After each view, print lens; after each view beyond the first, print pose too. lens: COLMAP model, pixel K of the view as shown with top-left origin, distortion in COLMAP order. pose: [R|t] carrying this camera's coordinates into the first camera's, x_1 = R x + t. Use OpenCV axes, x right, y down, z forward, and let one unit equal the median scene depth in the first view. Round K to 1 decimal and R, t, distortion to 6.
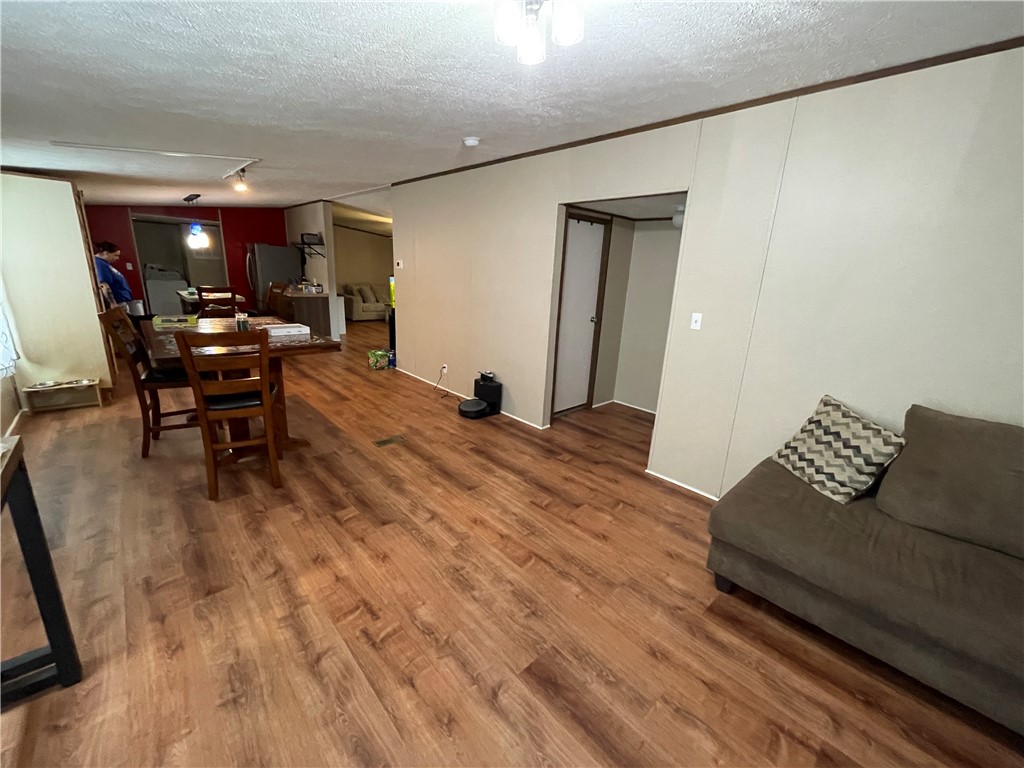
lens RADIAL K [[416.2, 0, 511.6], [0, 416.2, 382.7], [0, 0, 1]] dist [0.003004, 0.000112]
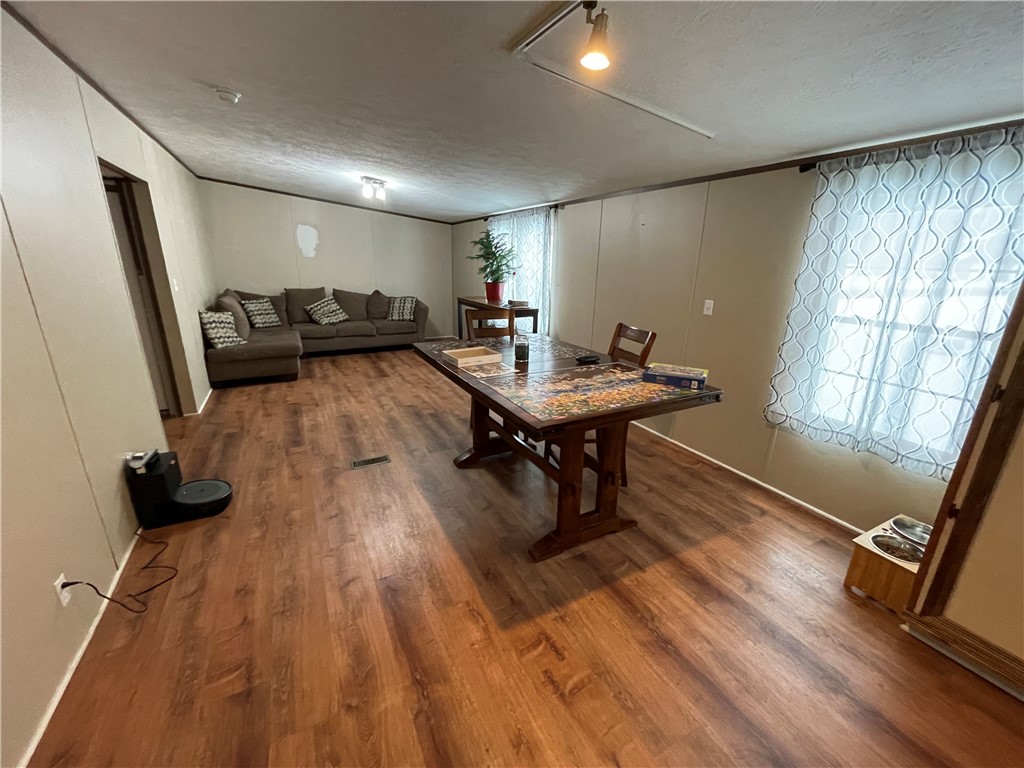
lens RADIAL K [[416.2, 0, 511.6], [0, 416.2, 381.5], [0, 0, 1]] dist [0.003004, 0.000112]
pose [[-0.963374, -0.136786, 0.230650, -0.946635], [0.006985, 0.847029, 0.531502, -0.582762], [-0.268069, 0.513646, -0.815050, 1.933458]]
